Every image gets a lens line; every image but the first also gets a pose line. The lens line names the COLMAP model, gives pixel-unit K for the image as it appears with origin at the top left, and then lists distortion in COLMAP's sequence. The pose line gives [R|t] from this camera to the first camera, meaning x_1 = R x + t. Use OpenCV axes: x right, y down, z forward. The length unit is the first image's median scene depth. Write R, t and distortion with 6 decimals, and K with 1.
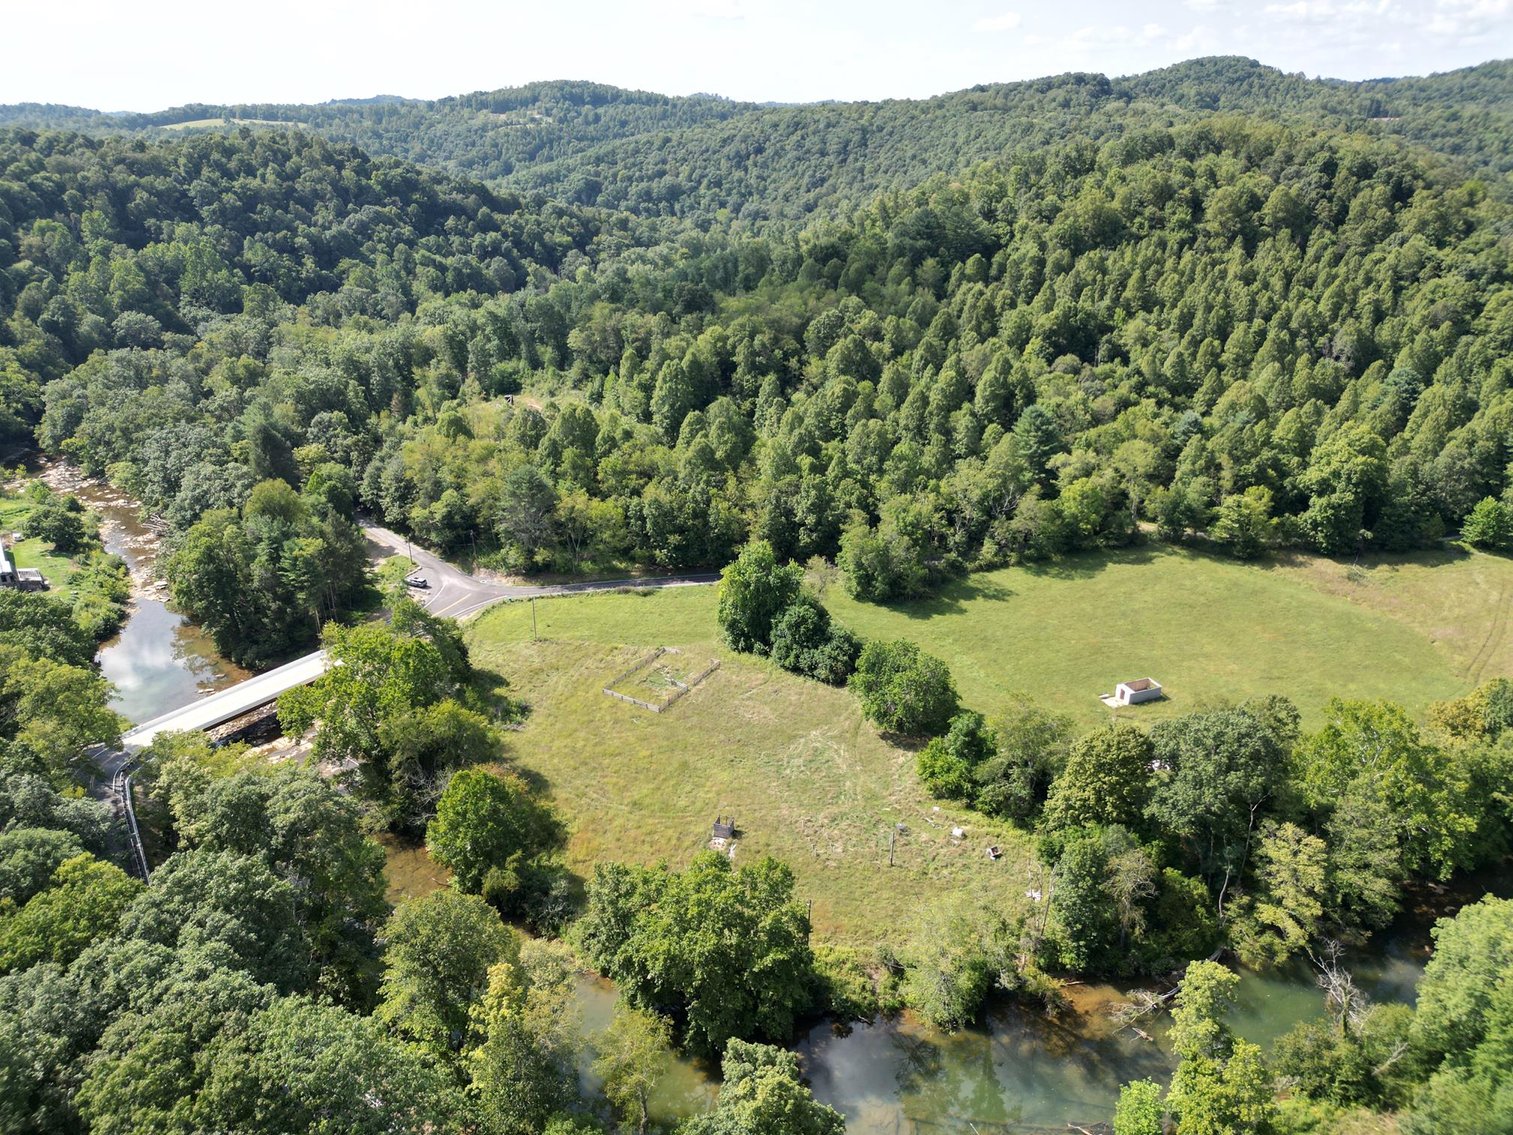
lens RADIAL K [[1057.9, 0, 762.5], [0, 1057.9, 570.2], [0, 0, 1]] dist [0.078160, -0.085993]
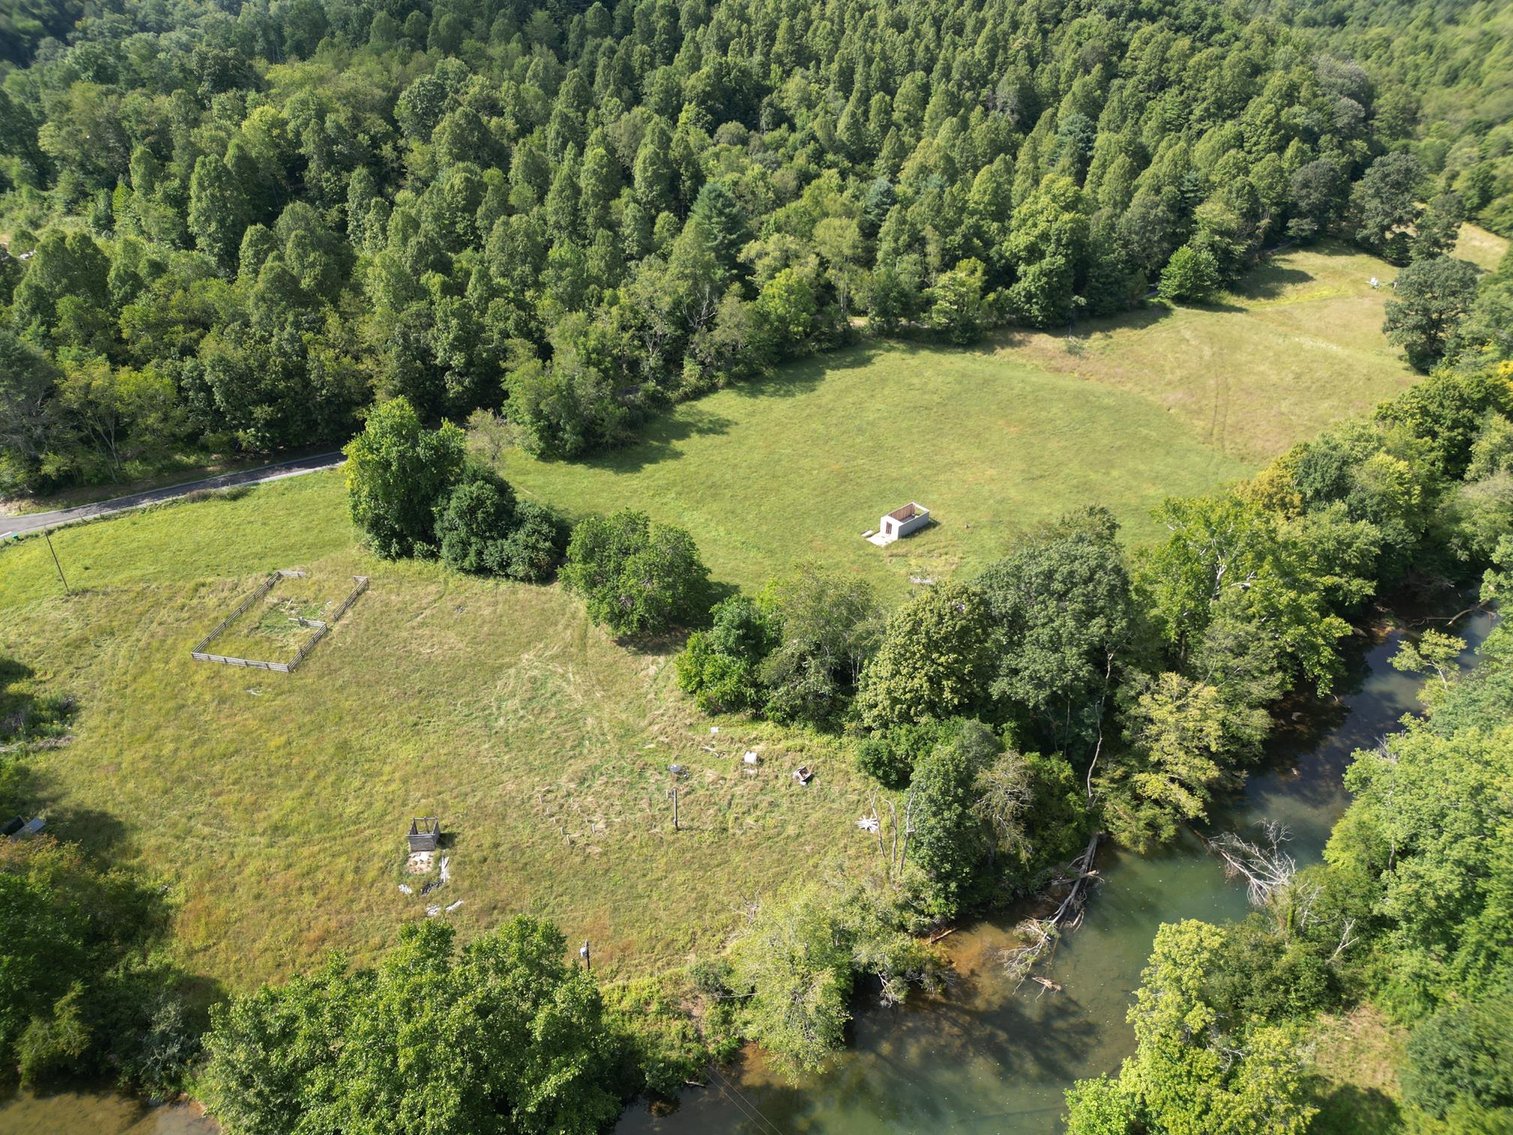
lens RADIAL K [[1057.9, 0, 762.5], [0, 1057.9, 570.2], [0, 0, 1]] dist [0.078160, -0.085993]
pose [[0.936446, -0.184736, 0.298230, -0.003726], [0.134966, 0.974403, 0.179788, -0.008367], [-0.323809, -0.128111, 0.937409, 0.172297]]
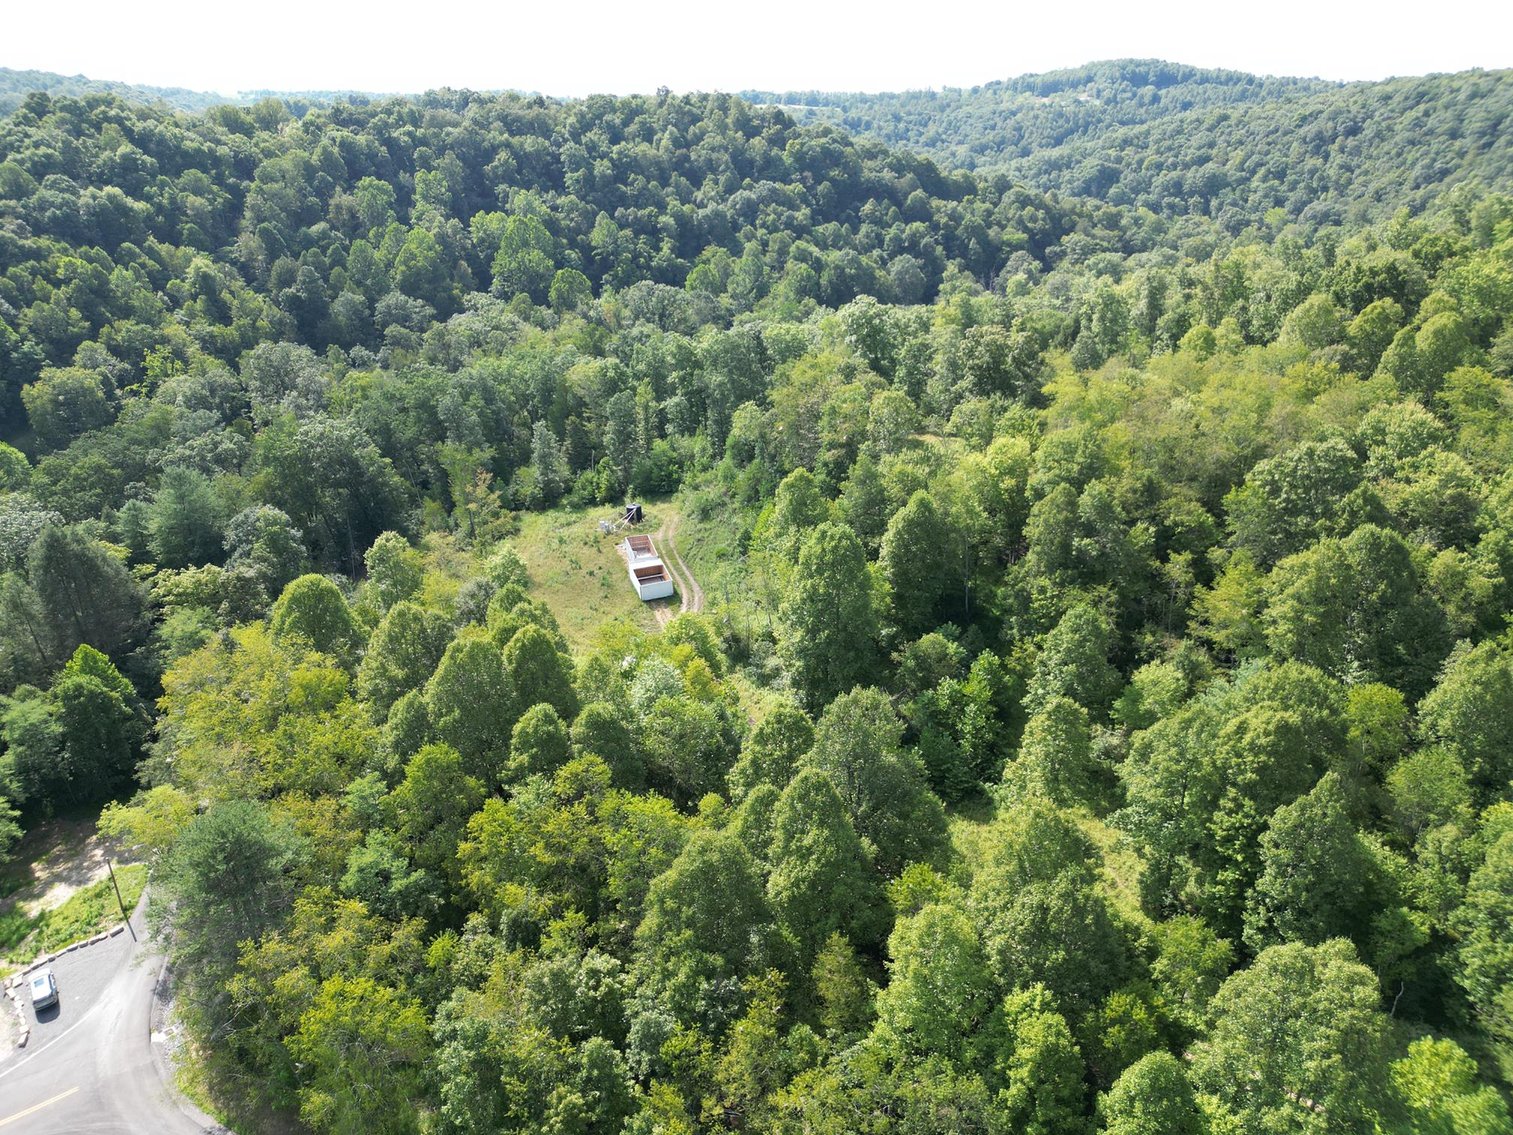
lens RADIAL K [[1059.3, 0, 763.7], [0, 1059.3, 577.1], [0, 0, 1]] dist [0.064851, -0.066691]
pose [[0.880302, 0.195301, -0.432348, 0.066282], [-0.192920, 0.979947, 0.049860, -0.188077], [0.433416, 0.039517, 0.900327, 0.613282]]
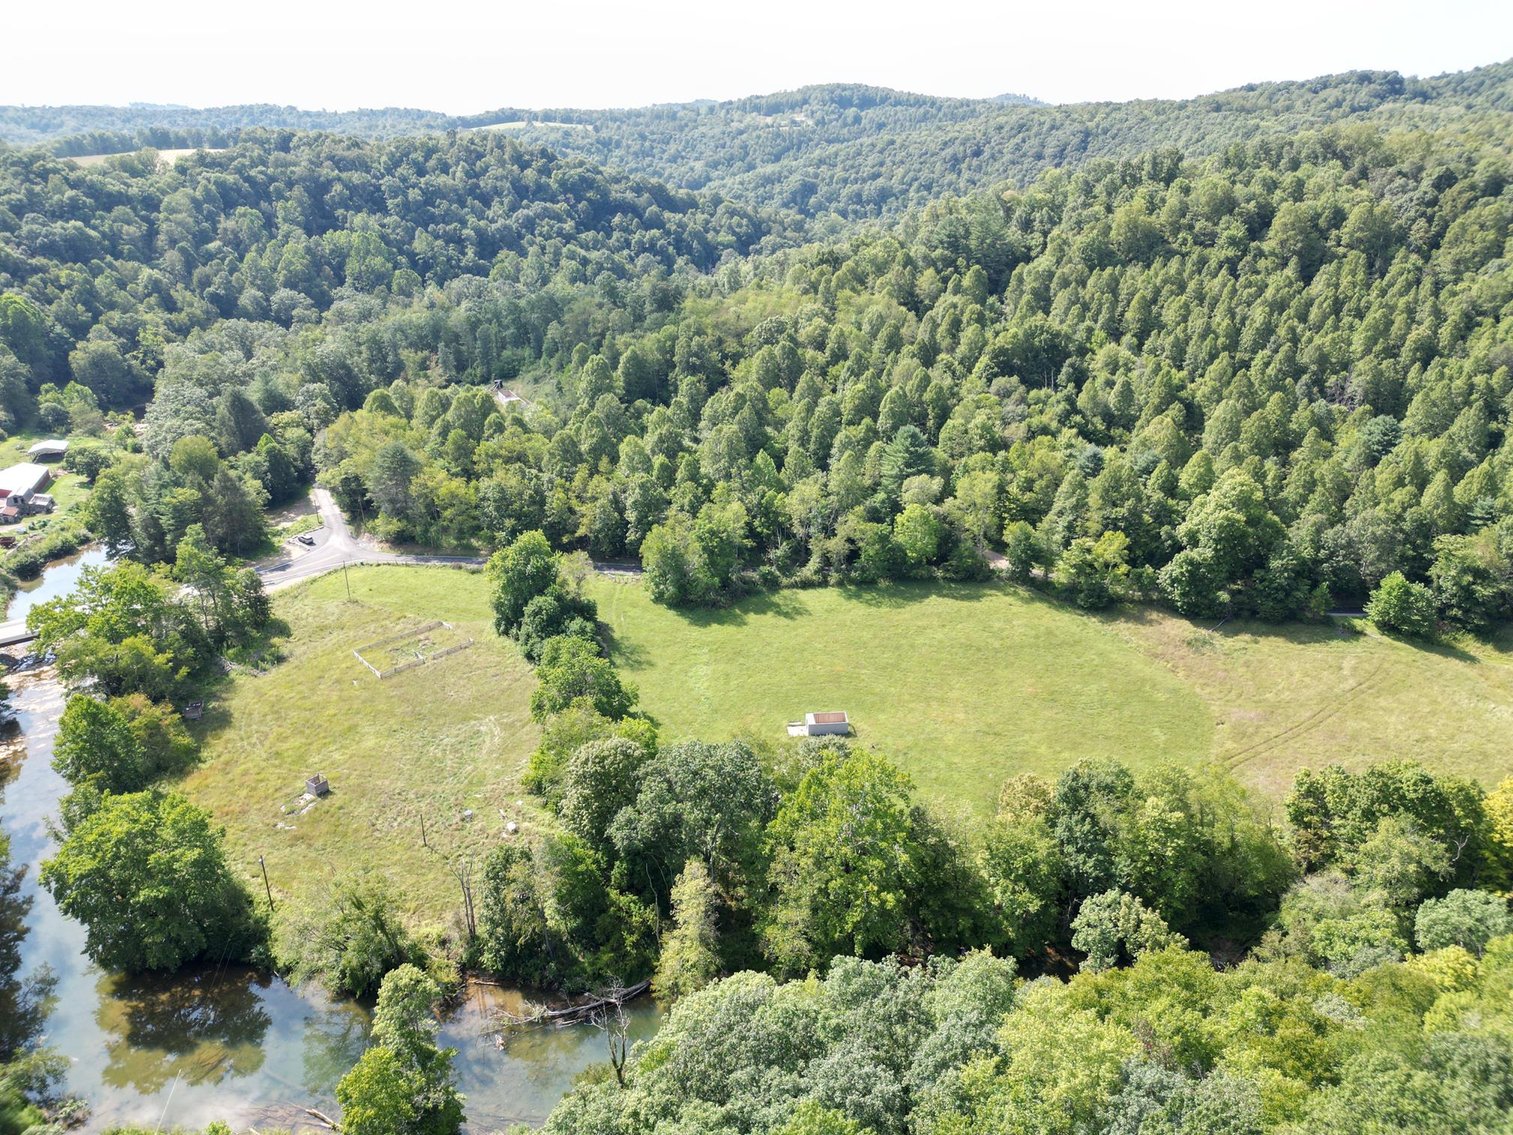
lens RADIAL K [[1063.2, 0, 762.7], [0, 1063.2, 571.4], [0, 0, 1]] dist [0.054208, -0.051263]
pose [[0.959450, 0.112086, -0.258634, 0.354006], [-0.112318, 0.993575, 0.013928, -0.020062], [0.258533, 0.015686, 0.965875, 0.039686]]
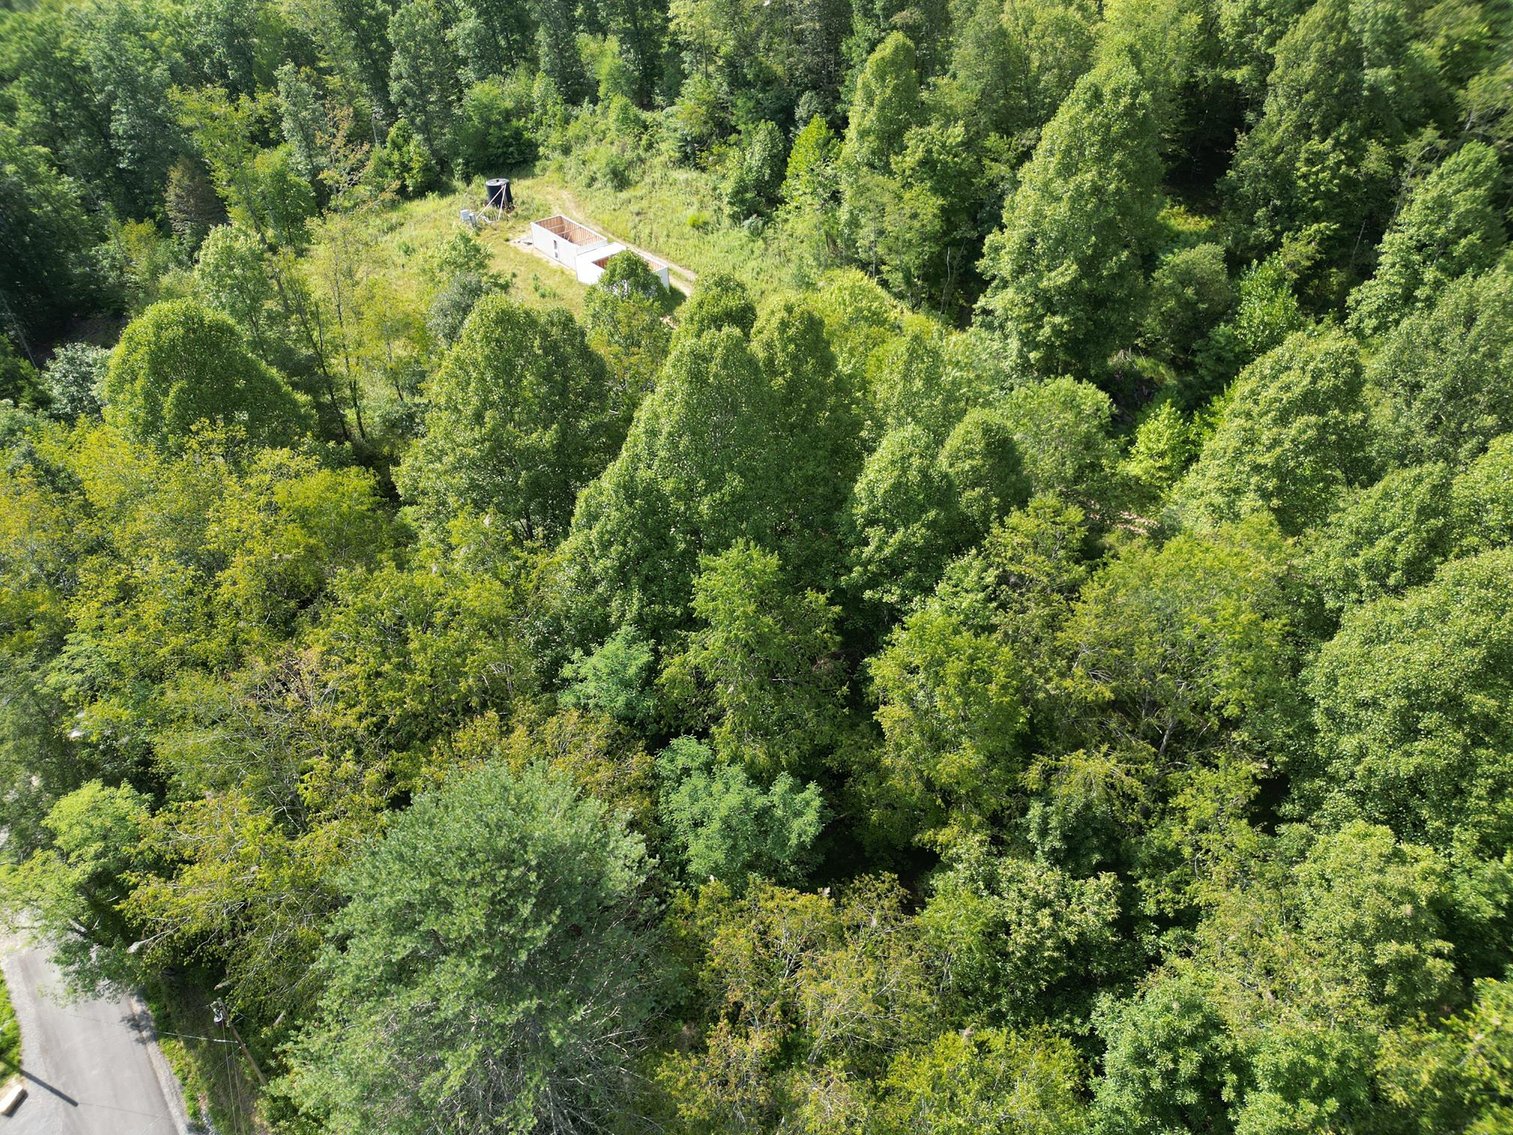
lens RADIAL K [[1073.9, 0, 756.4], [0, 1073.9, 544.8], [0, 0, 1]] dist [0.034254, 0.000547]
pose [[0.997858, 0.044547, -0.047915, -0.146334], [-0.034171, 0.979417, 0.198934, -0.134310], [0.055791, -0.196870, 0.978841, 0.706897]]
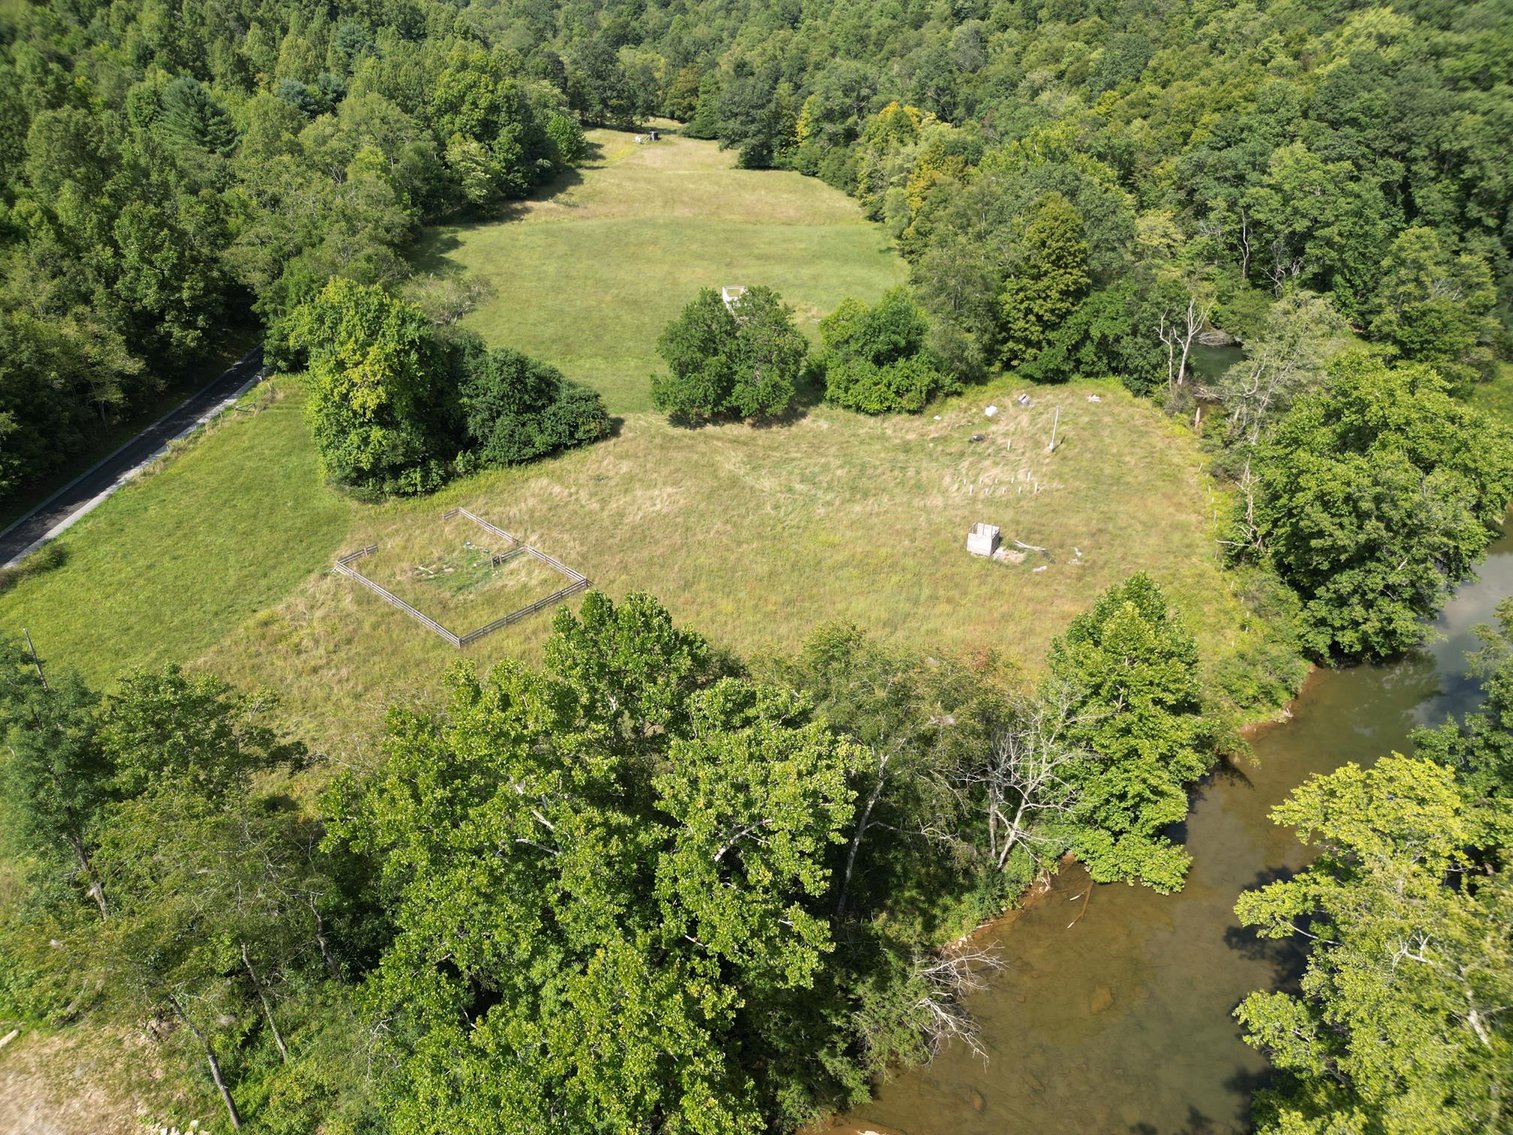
lens RADIAL K [[1063.2, 0, 762.7], [0, 1063.2, 571.4], [0, 0, 1]] dist [0.054208, -0.051263]
pose [[0.180166, -0.486728, 0.854772, -0.336511], [0.392852, 0.832282, 0.391118, -0.023339], [-0.901780, 0.265333, 0.341161, 0.496314]]
